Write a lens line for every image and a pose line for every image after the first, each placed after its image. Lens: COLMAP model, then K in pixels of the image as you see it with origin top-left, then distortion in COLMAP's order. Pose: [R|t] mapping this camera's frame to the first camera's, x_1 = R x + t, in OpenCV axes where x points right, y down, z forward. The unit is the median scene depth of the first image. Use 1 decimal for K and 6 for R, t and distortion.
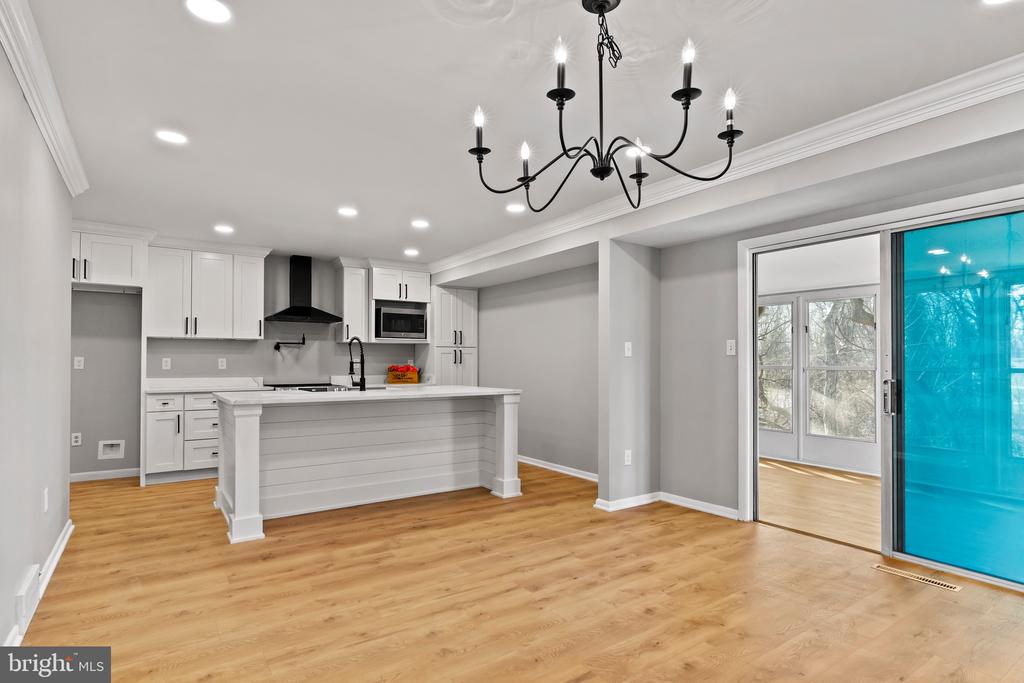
lens RADIAL K [[527.7, 0, 501.9], [0, 527.7, 358.5], [0, 0, 1]] dist [-0.002994, -0.000072]
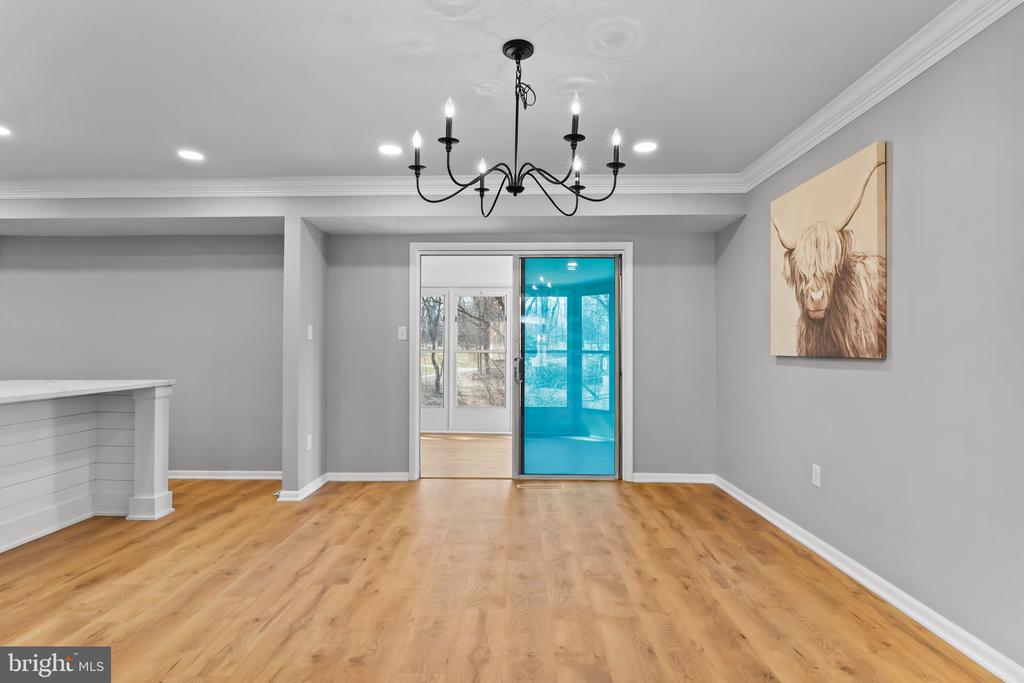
lens RADIAL K [[530.8, 0, 512.0], [0, 530.8, 341.5], [0, 0, 1]] dist [-0.004047, -0.000175]
pose [[0.570366, 0.009302, 0.821338, -0.391838], [-0.005624, 0.999957, -0.007419, 0.005233], [-0.821371, -0.000388, 0.570394, 0.141107]]
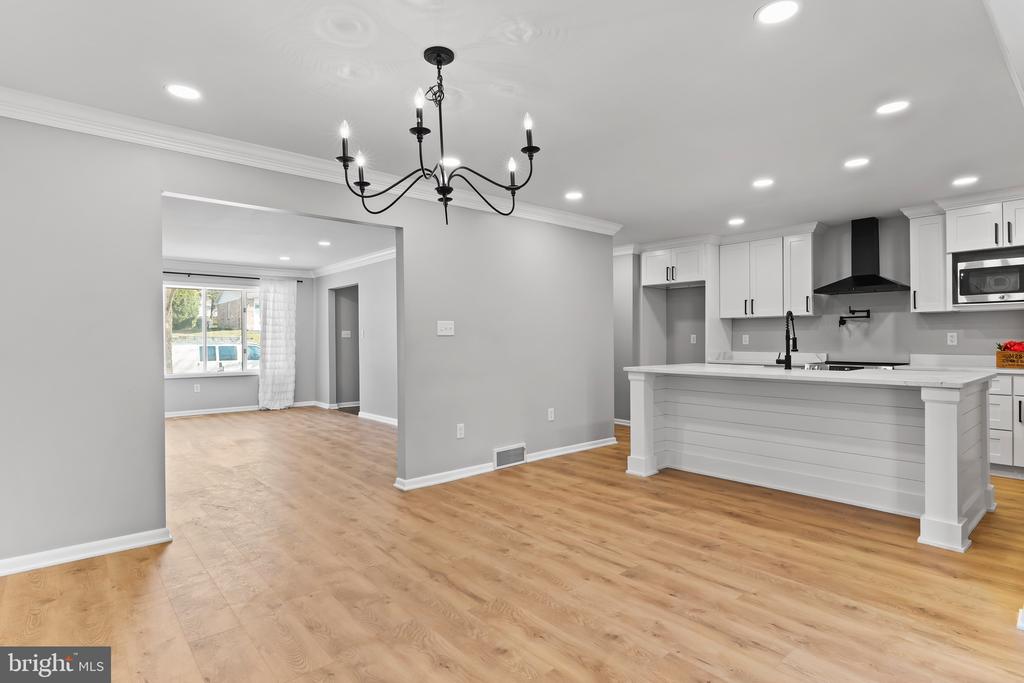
lens RADIAL K [[530.8, 0, 512.0], [0, 530.8, 341.5], [0, 0, 1]] dist [-0.004047, -0.000175]
pose [[0.112335, 0.003712, -0.993663, 0.700022], [0.012971, 0.999902, 0.005202, 0.001404], [0.993586, -0.013473, 0.112276, 0.480051]]
